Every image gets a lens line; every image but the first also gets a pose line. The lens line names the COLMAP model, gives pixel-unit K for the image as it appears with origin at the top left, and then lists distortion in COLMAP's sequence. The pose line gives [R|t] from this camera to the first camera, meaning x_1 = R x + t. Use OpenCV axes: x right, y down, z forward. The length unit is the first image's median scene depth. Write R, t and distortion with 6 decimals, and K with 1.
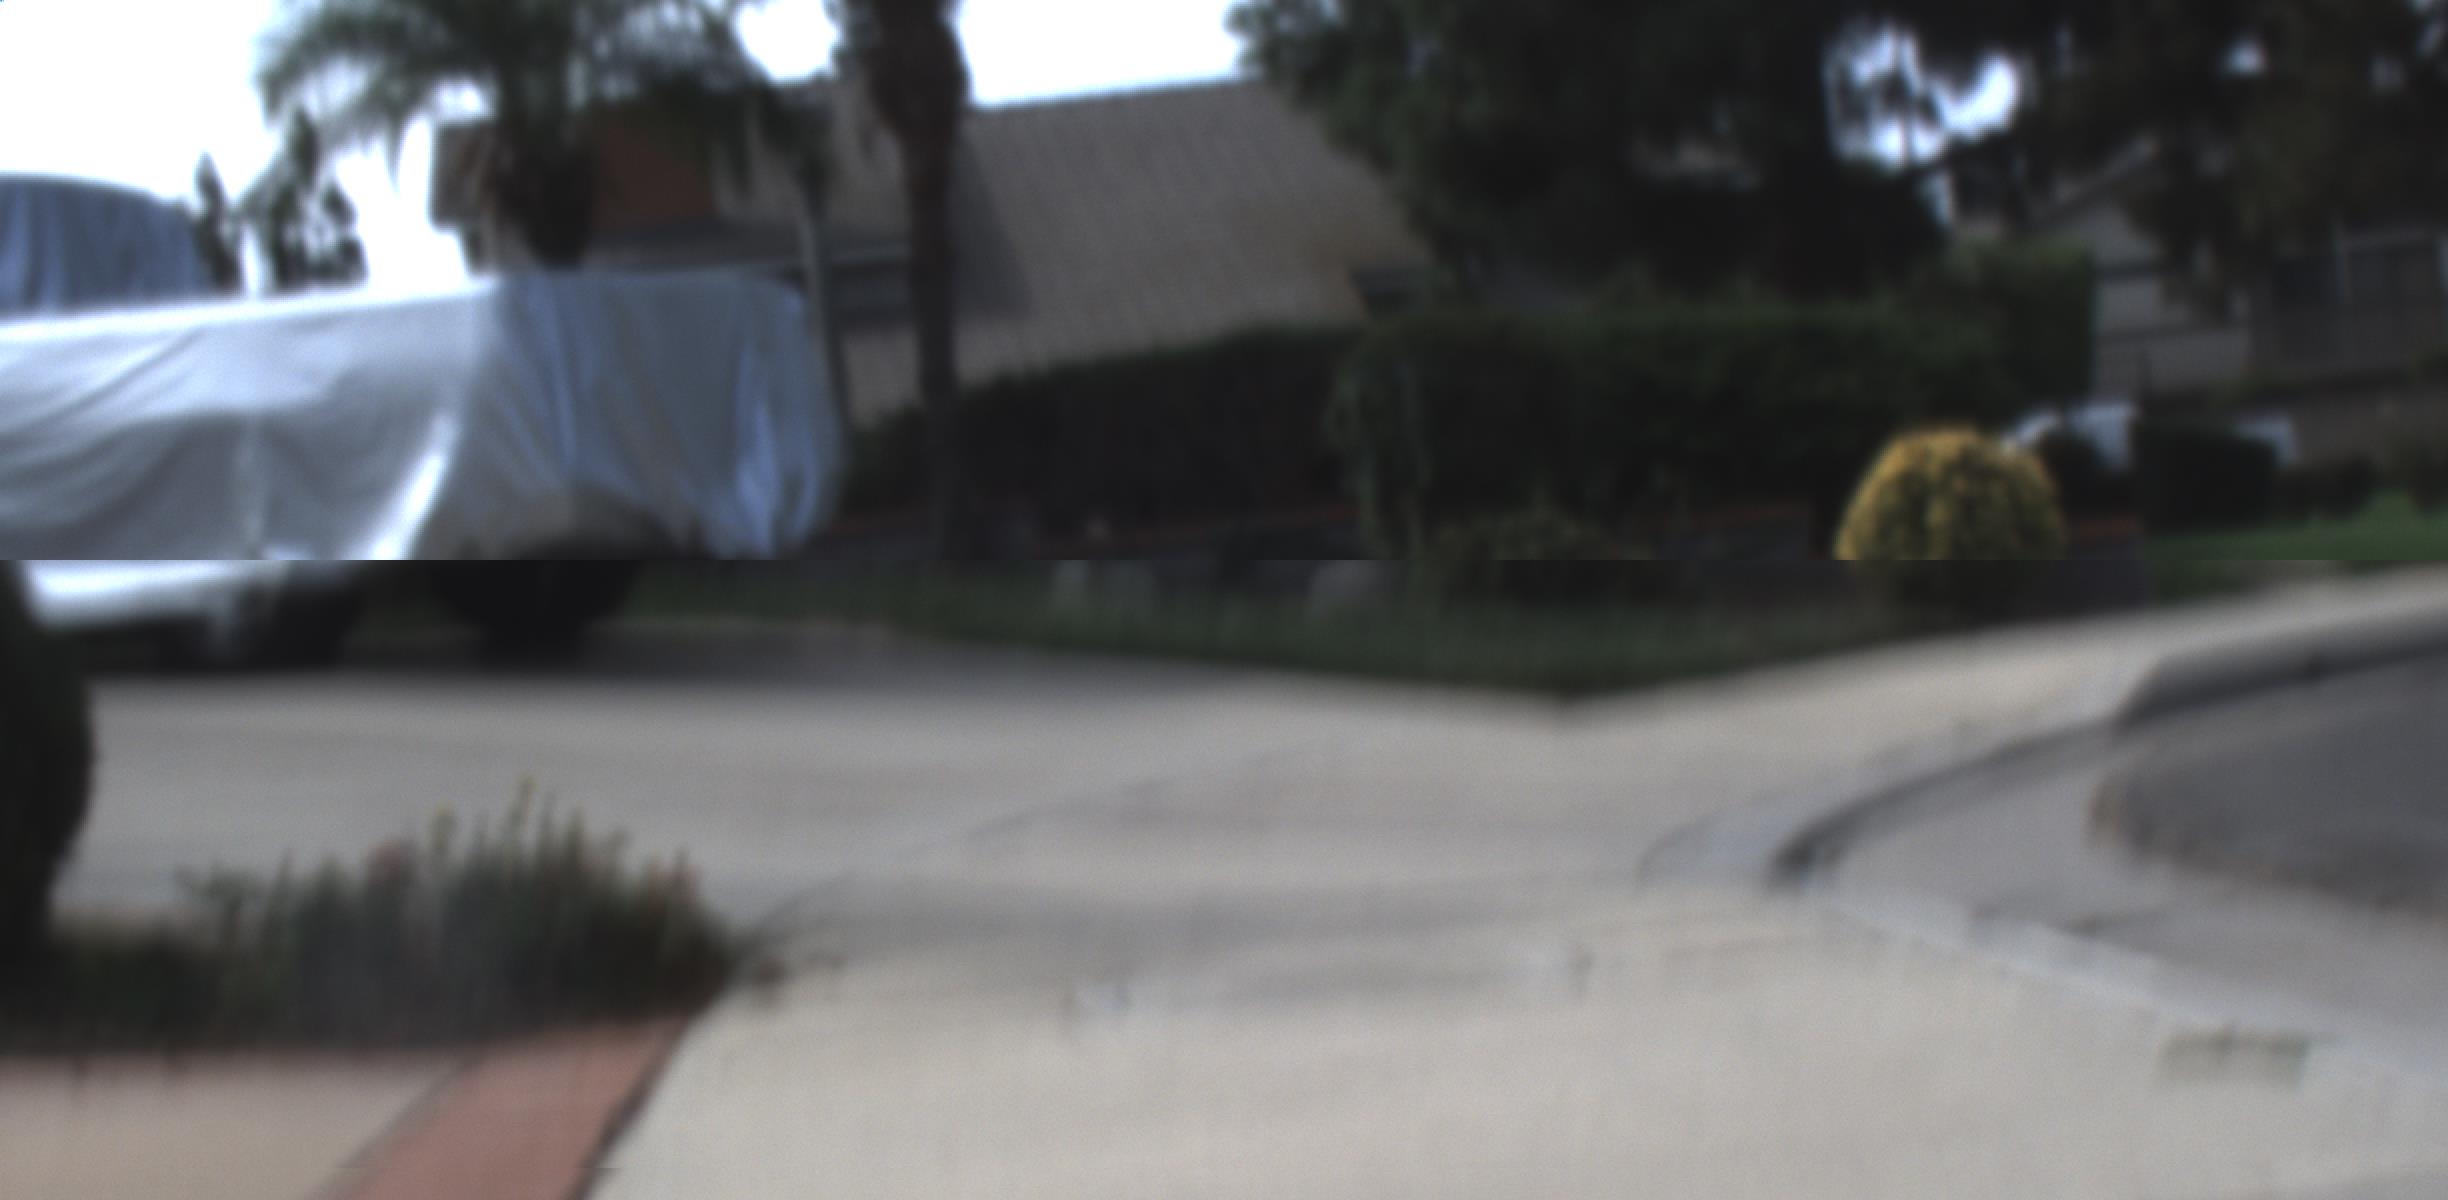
lens RADIAL K [[5028.2, 0, 1292.5], [0, 5028.2, 603.2], [0, 0, 1]] dist [-0.034902, -0.020954]
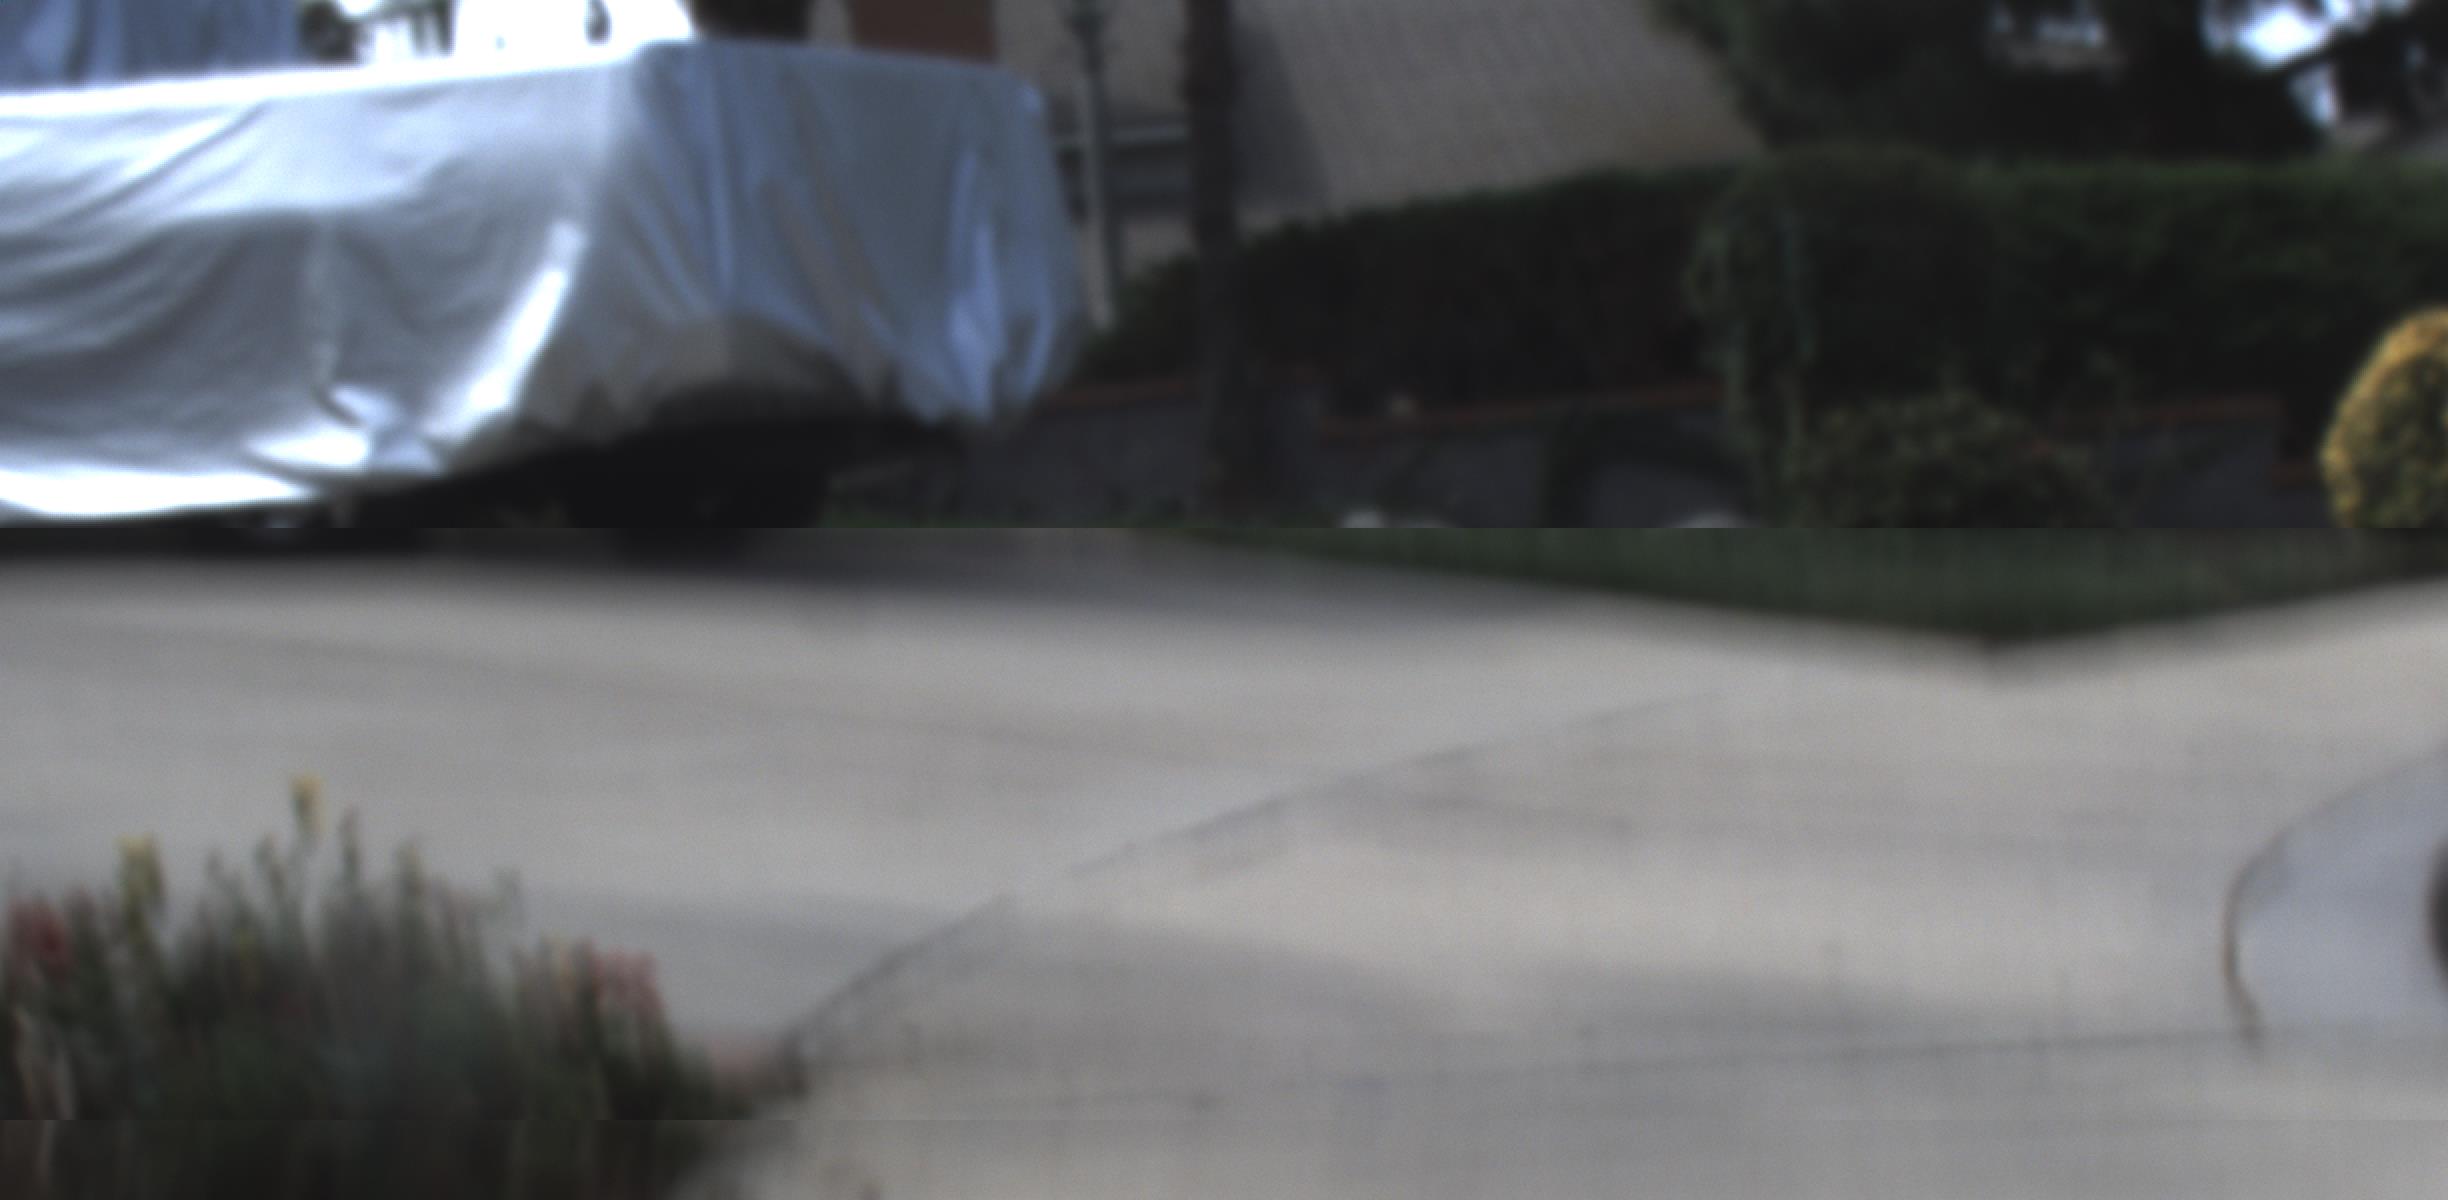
lens RADIAL K [[5028.2, 0, 1292.5], [0, 5028.2, 603.2], [0, 0, 1]] dist [-0.034902, -0.020954]
pose [[0.997945, 0.029850, -0.056692, -0.009882], [-0.028905, 0.999430, 0.017430, 0.003886], [0.057180, -0.015755, 0.998240, 0.195375]]
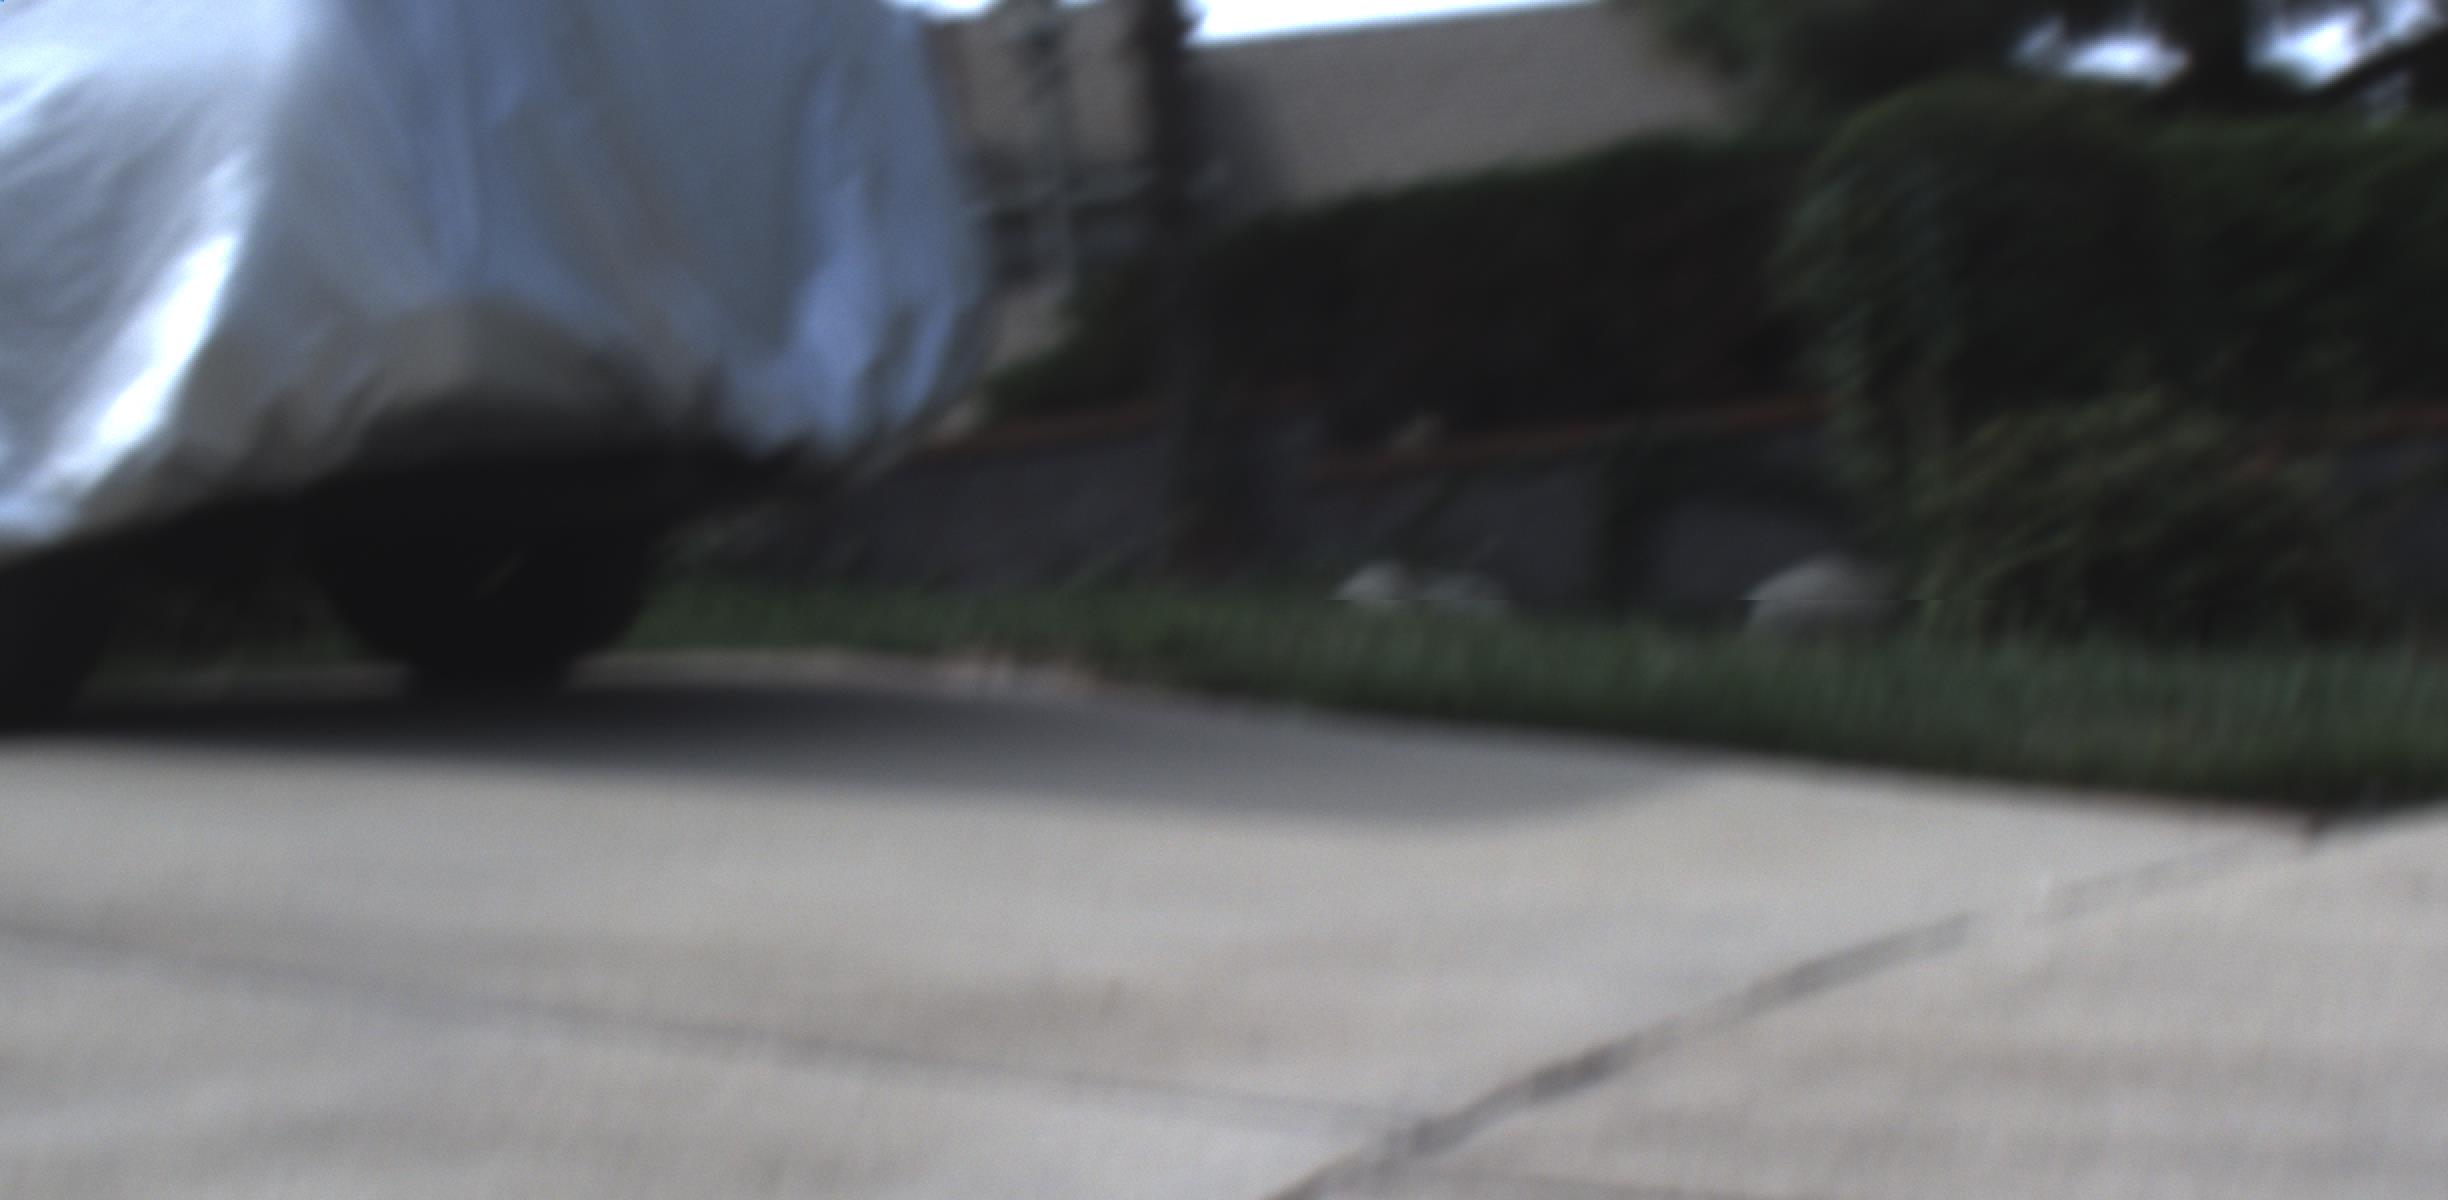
lens RADIAL K [[5028.2, 0, 1292.5], [0, 5028.2, 603.2], [0, 0, 1]] dist [-0.034902, -0.020954]
pose [[0.998485, 0.006960, -0.054578, -0.021311], [-0.006820, 0.999973, 0.002759, 0.005781], [0.054596, -0.002382, 0.998506, 0.391342]]
